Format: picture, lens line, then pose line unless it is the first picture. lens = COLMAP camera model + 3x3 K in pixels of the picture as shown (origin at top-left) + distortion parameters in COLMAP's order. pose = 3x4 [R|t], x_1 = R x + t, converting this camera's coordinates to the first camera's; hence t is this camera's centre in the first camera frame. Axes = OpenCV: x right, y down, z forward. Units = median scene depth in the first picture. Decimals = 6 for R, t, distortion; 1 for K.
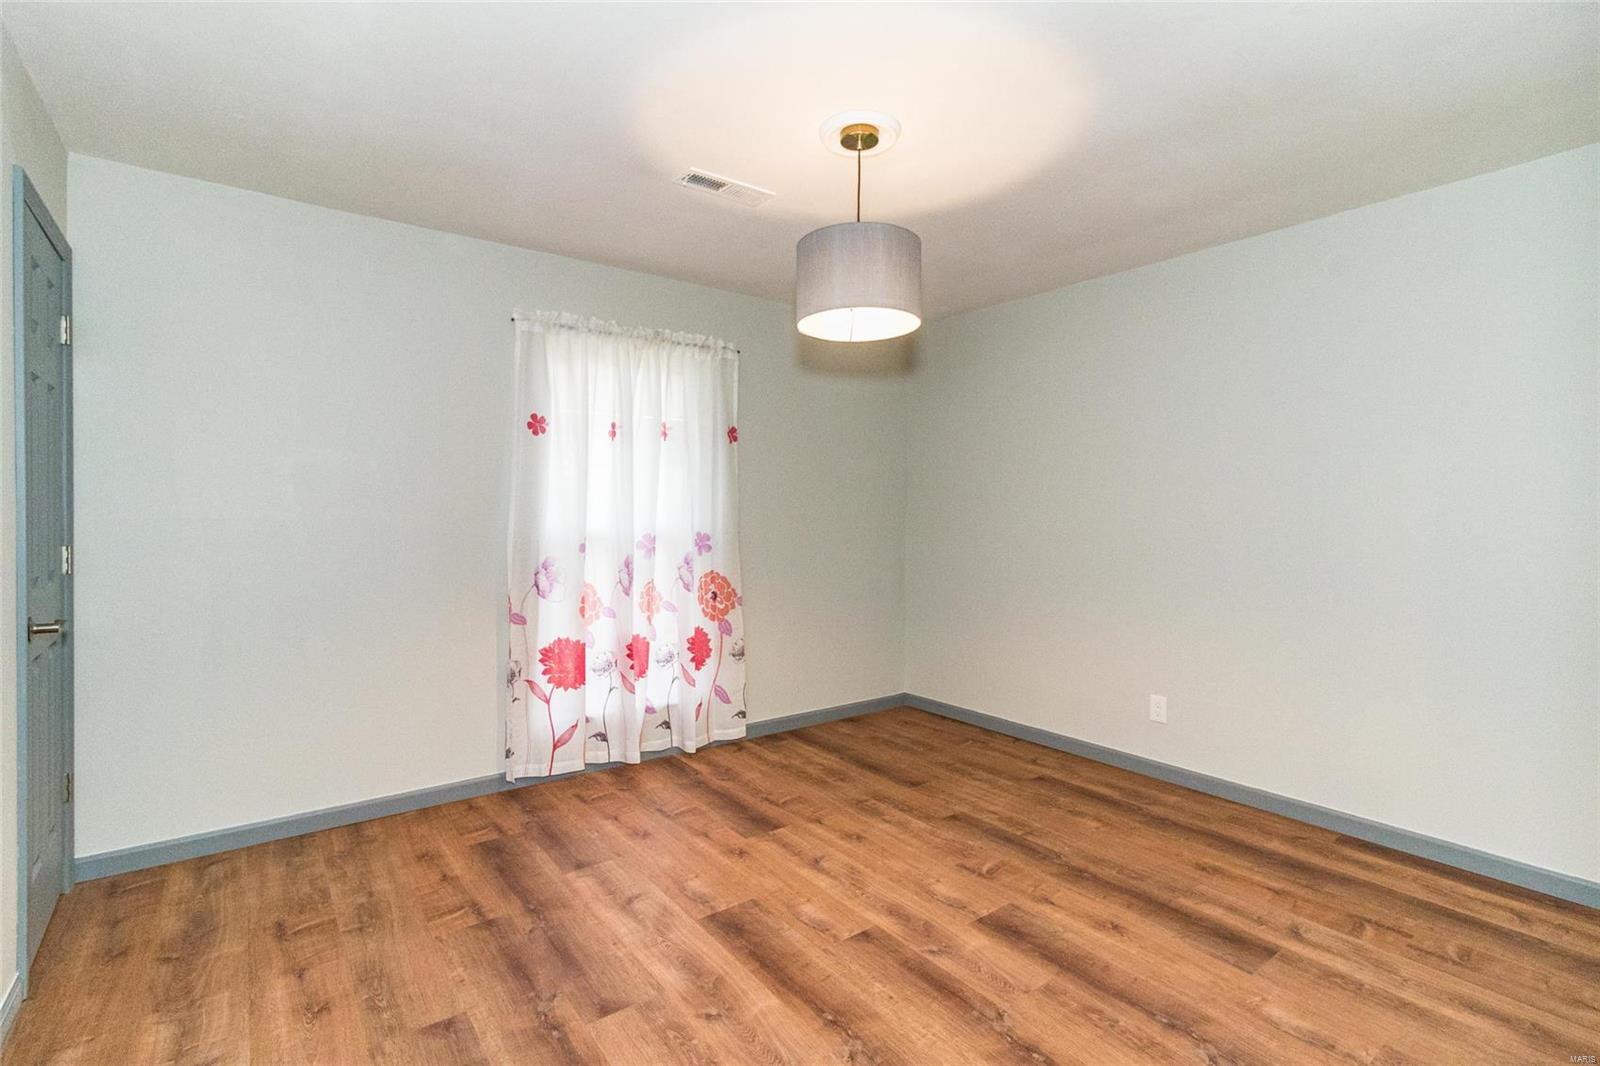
lens RADIAL K [[744.9, 0, 793.8], [0, 744.9, 521.6], [0, 0, 1]] dist [0.002205, -0.000030]
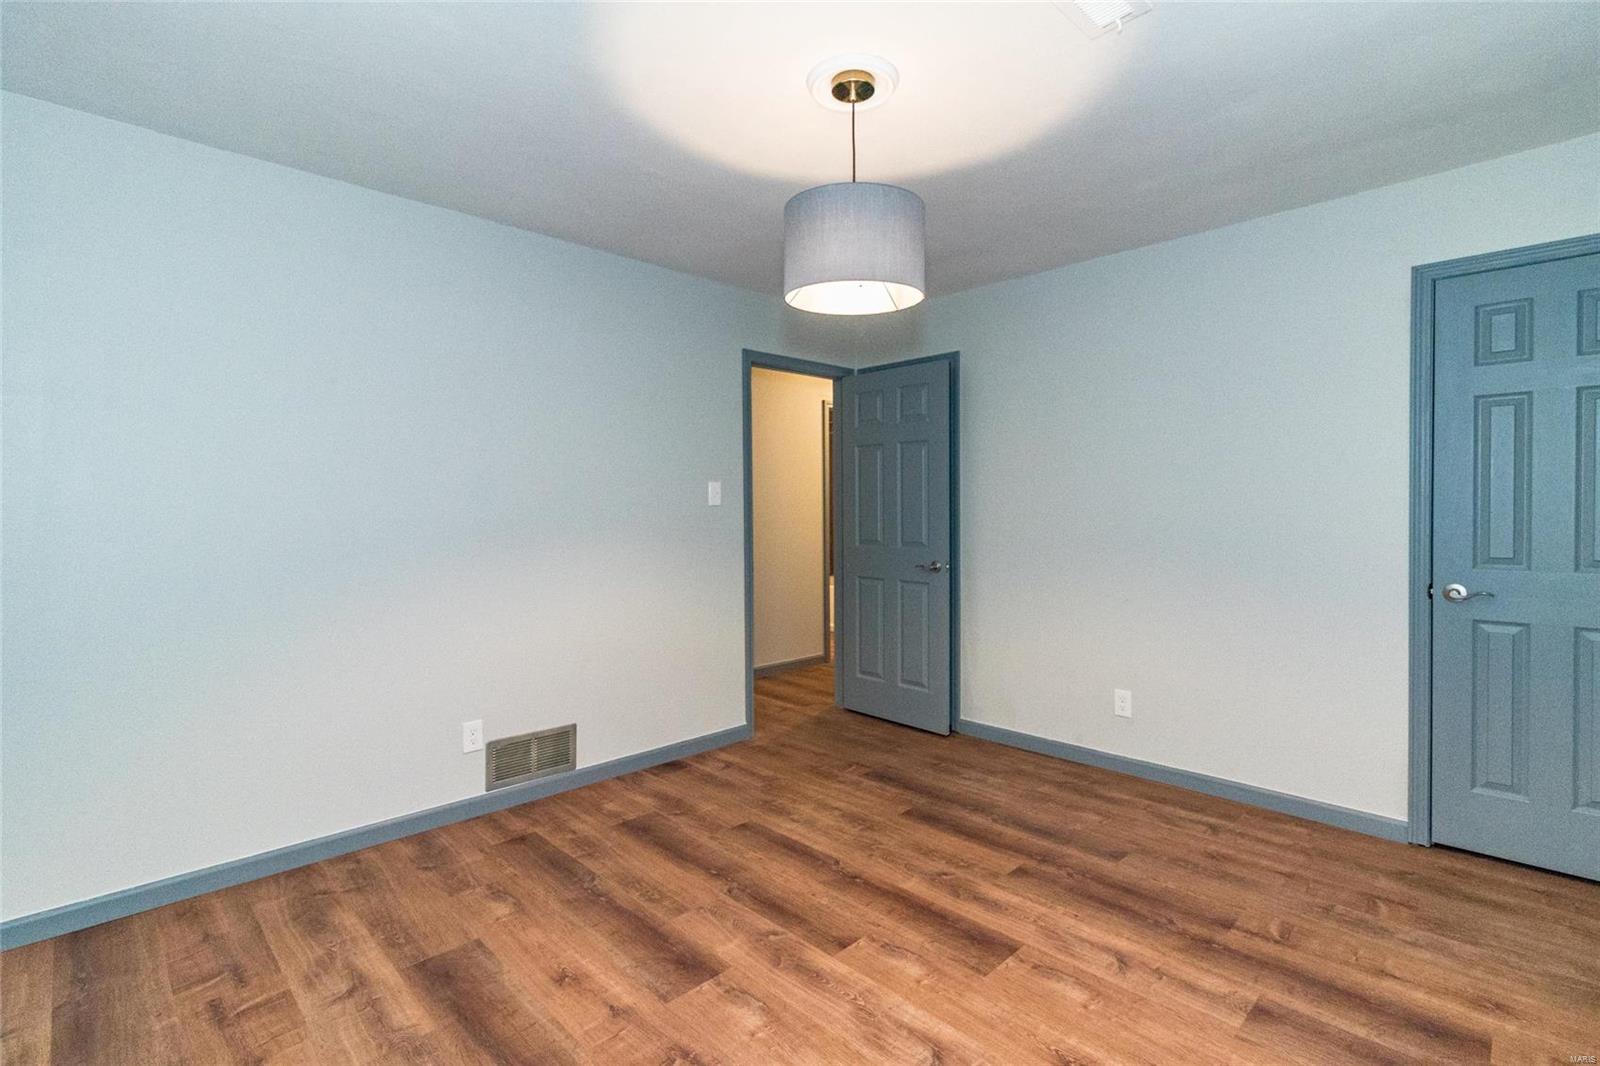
lens RADIAL K [[744.9, 0, 793.8], [0, 744.9, 521.6], [0, 0, 1]] dist [0.002205, -0.000030]
pose [[-0.991574, 0.003427, -0.129500, 0.224502], [-0.001212, 0.999361, 0.035726, -0.018045], [0.129540, 0.035581, -0.990936, 1.541570]]
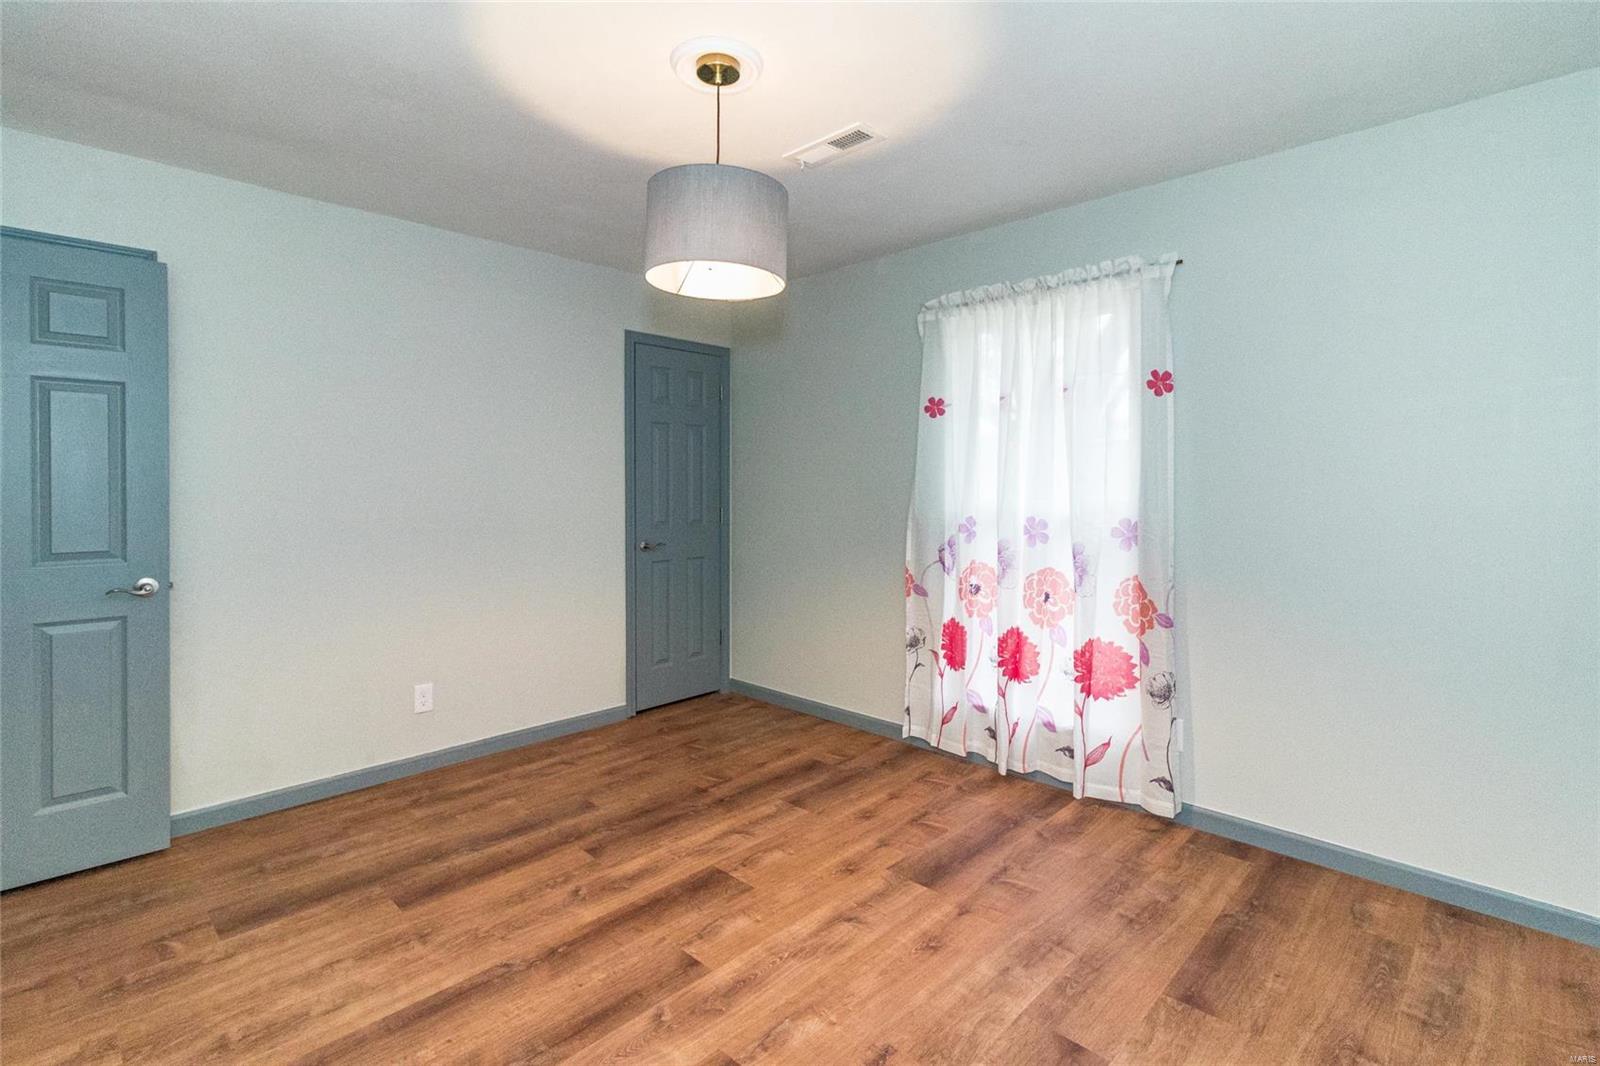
lens RADIAL K [[755.0, 0, 806.9], [0, 755.0, 494.3], [0, 0, 1]] dist [0.001874, 0.000423]
pose [[0.162434, 0.008261, -0.986685, 0.810355], [-0.016294, 0.999851, 0.005688, -0.013869], [0.986585, 0.015153, 0.162544, 0.785941]]
